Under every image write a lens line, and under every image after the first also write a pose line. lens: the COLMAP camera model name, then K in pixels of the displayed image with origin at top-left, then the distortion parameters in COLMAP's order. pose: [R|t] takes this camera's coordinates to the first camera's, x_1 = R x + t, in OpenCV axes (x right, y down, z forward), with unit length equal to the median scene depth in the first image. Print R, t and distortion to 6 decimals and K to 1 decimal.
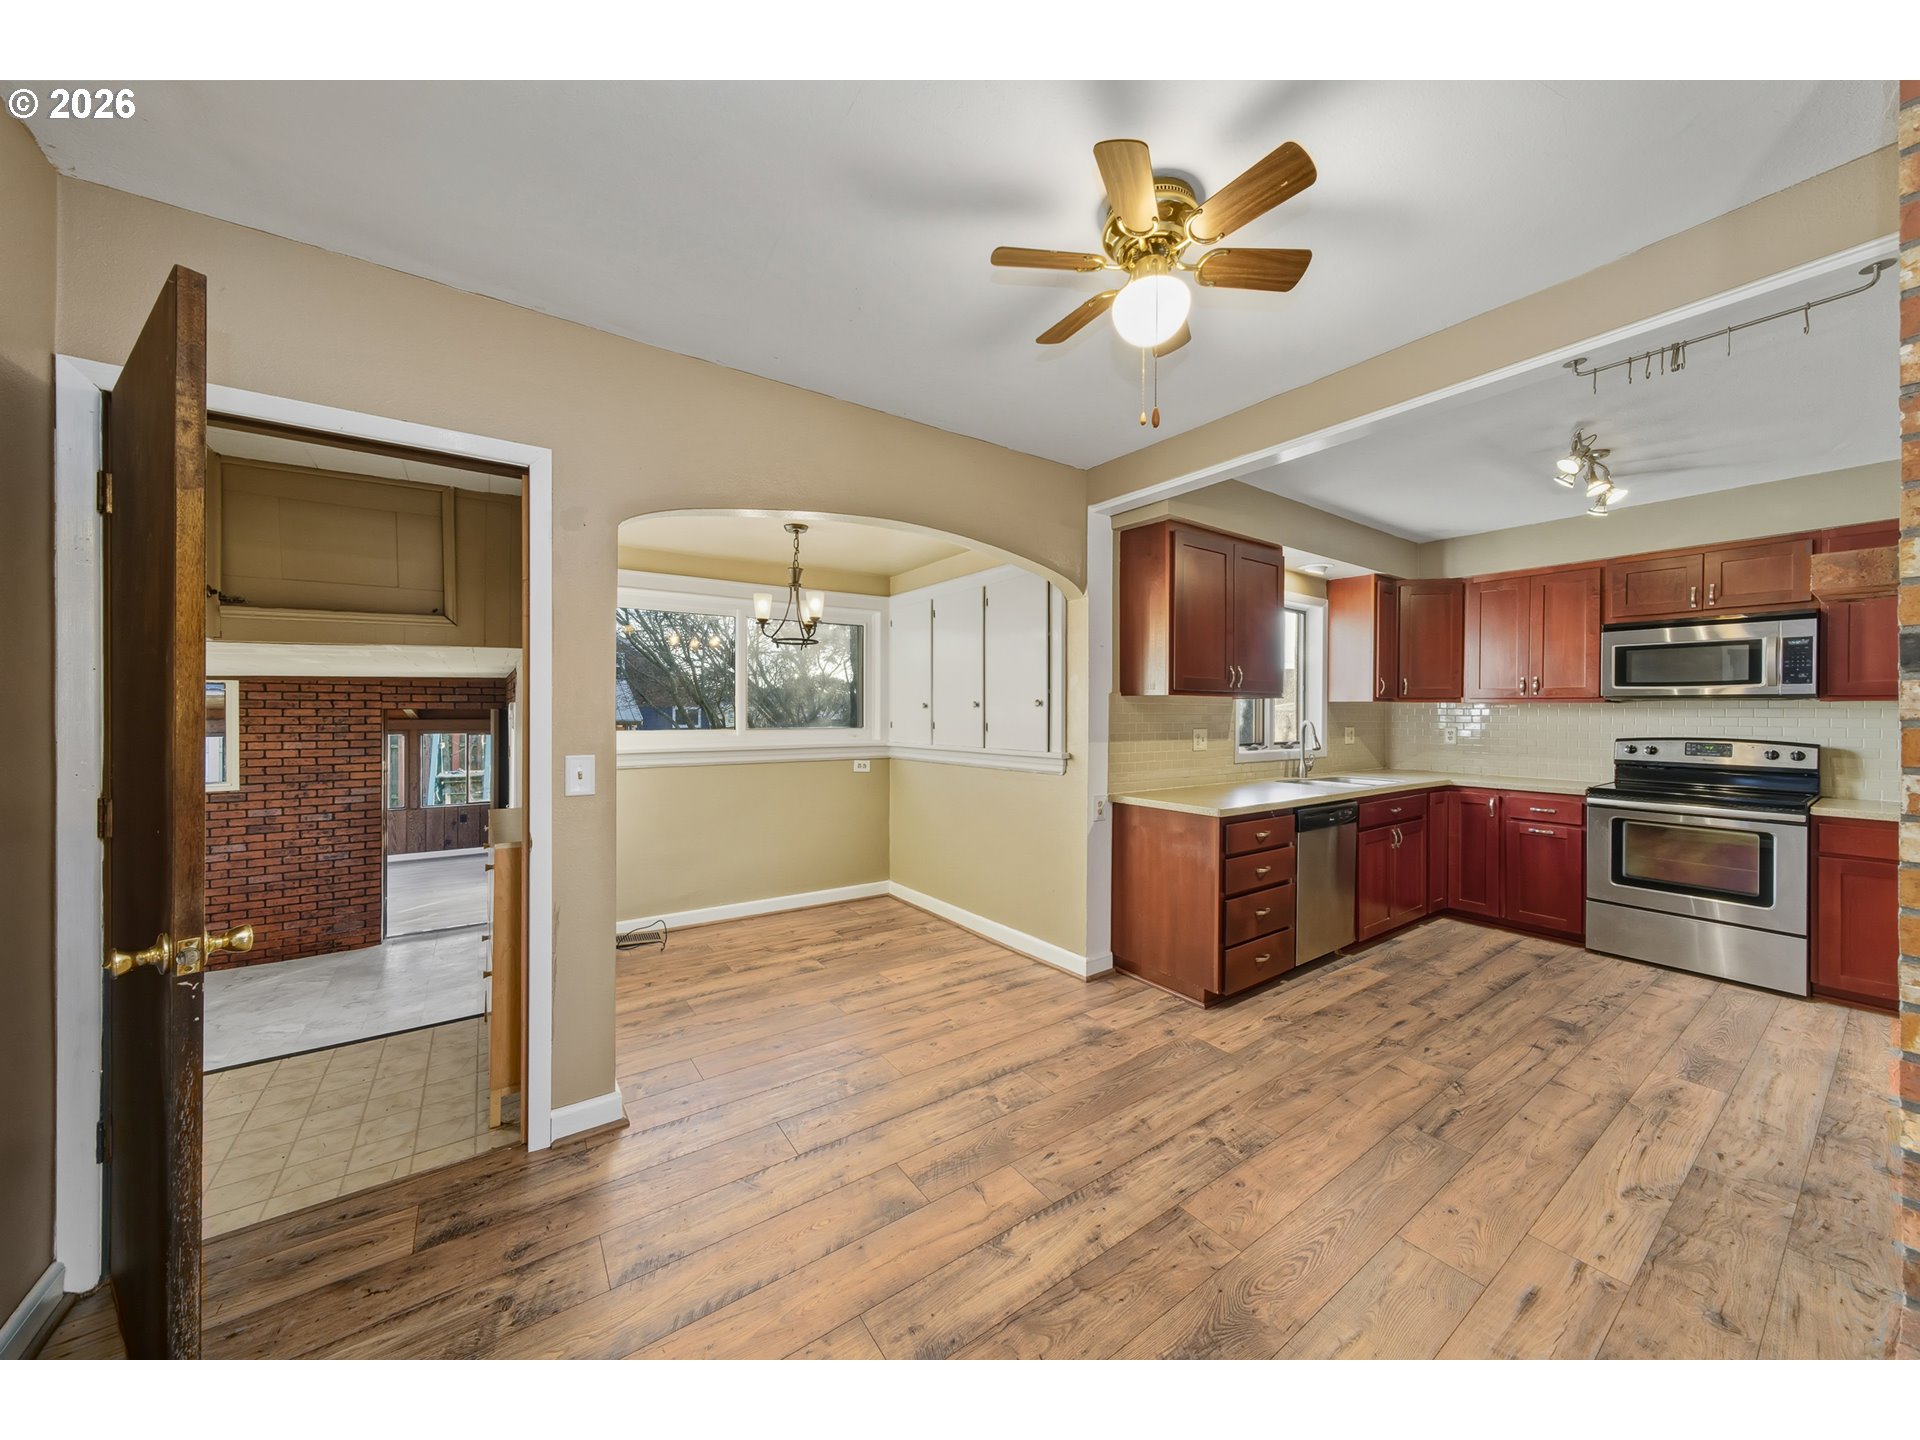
lens RADIAL K [[693.6, 0, 952.3], [0, 693.6, 723.3], [0, 0, 1]] dist [0.002971, 0.000118]
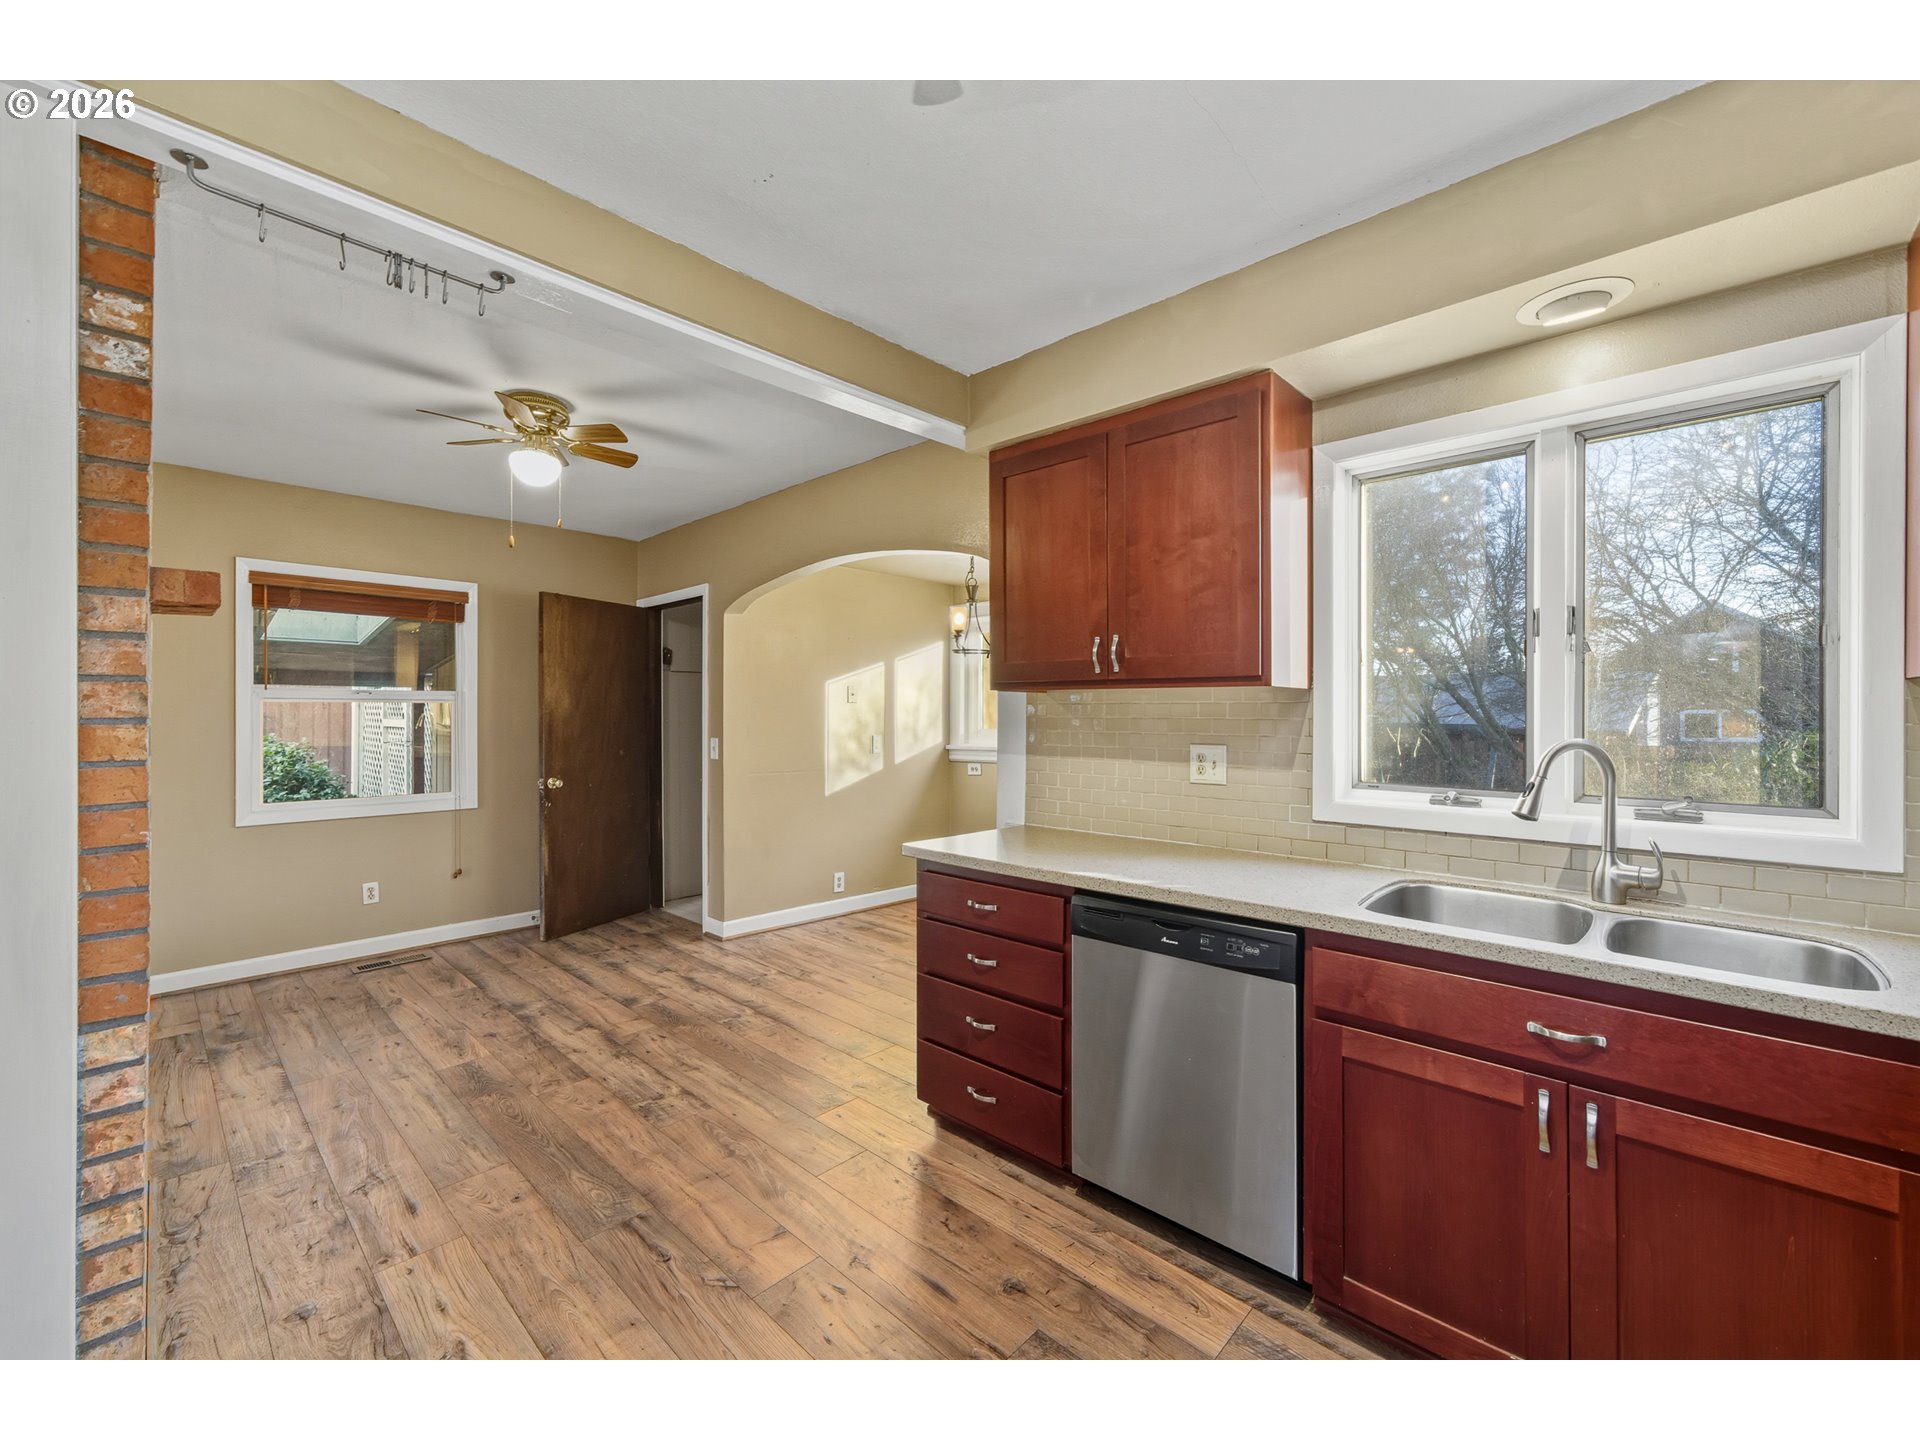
lens RADIAL K [[776.8, 0, 935.6], [0, 776.8, 728.5], [0, 0, 1]] dist [-0.000024, 0.000233]
pose [[0.174365, 0.009854, -0.984632, 1.066421], [-0.019642, 0.999786, 0.006527, -0.007613], [0.984485, 0.018202, 0.174522, 0.763986]]
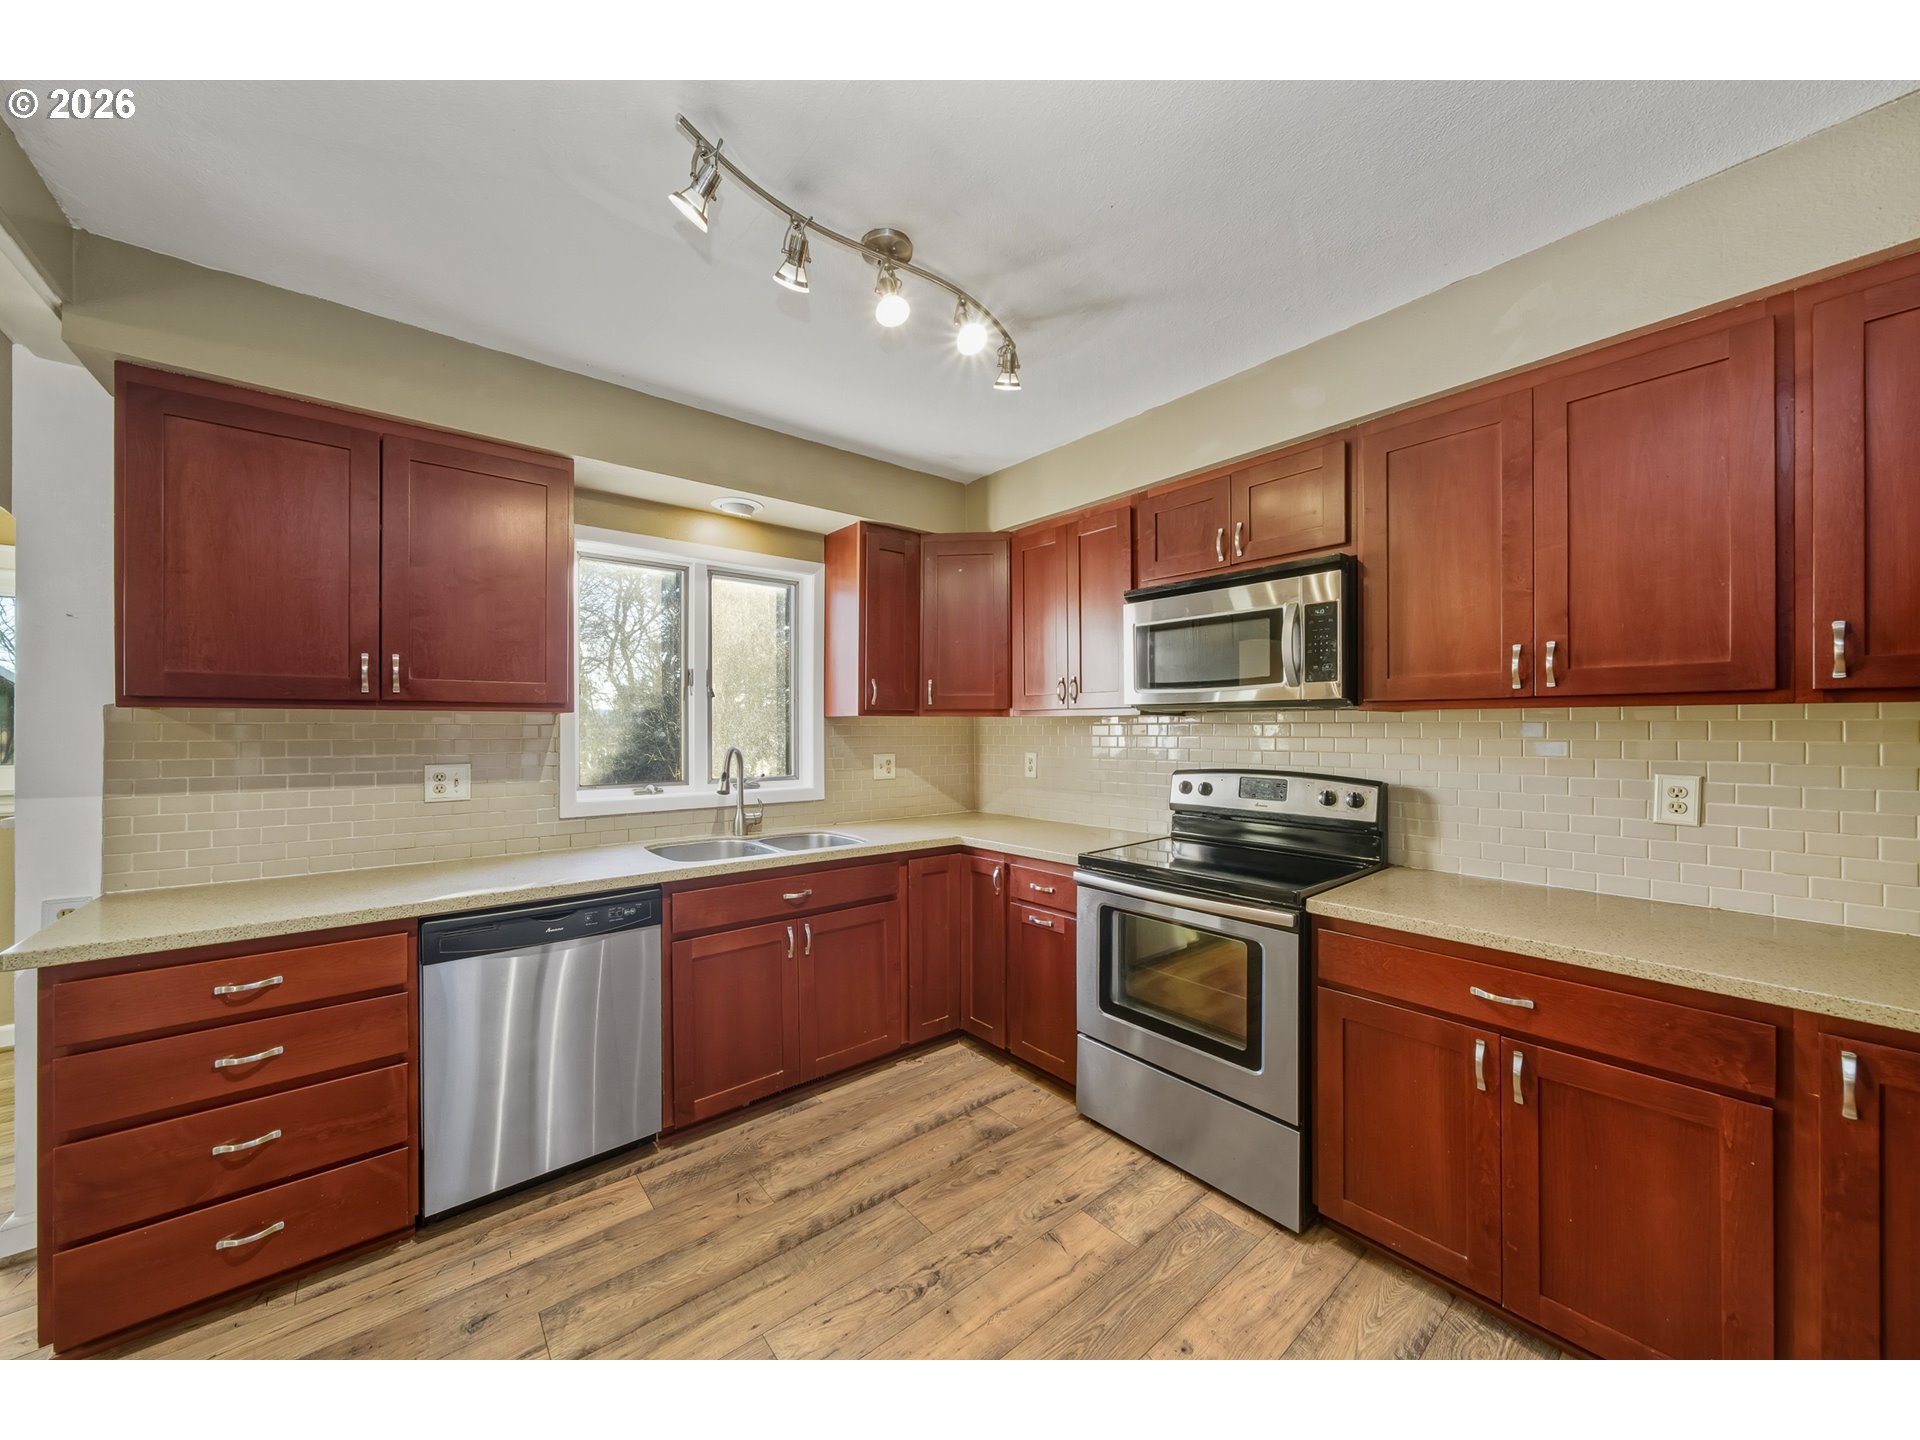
lens RADIAL K [[720.6, 0, 957.9], [0, 720.6, 740.3], [0, 0, 1]] dist [-0.002225, 0.000074]
pose [[0.997018, -0.011505, 0.076301, 0.846897], [0.011371, 0.999933, 0.002187, -0.011789], [-0.076321, -0.001313, 0.997082, 0.409970]]
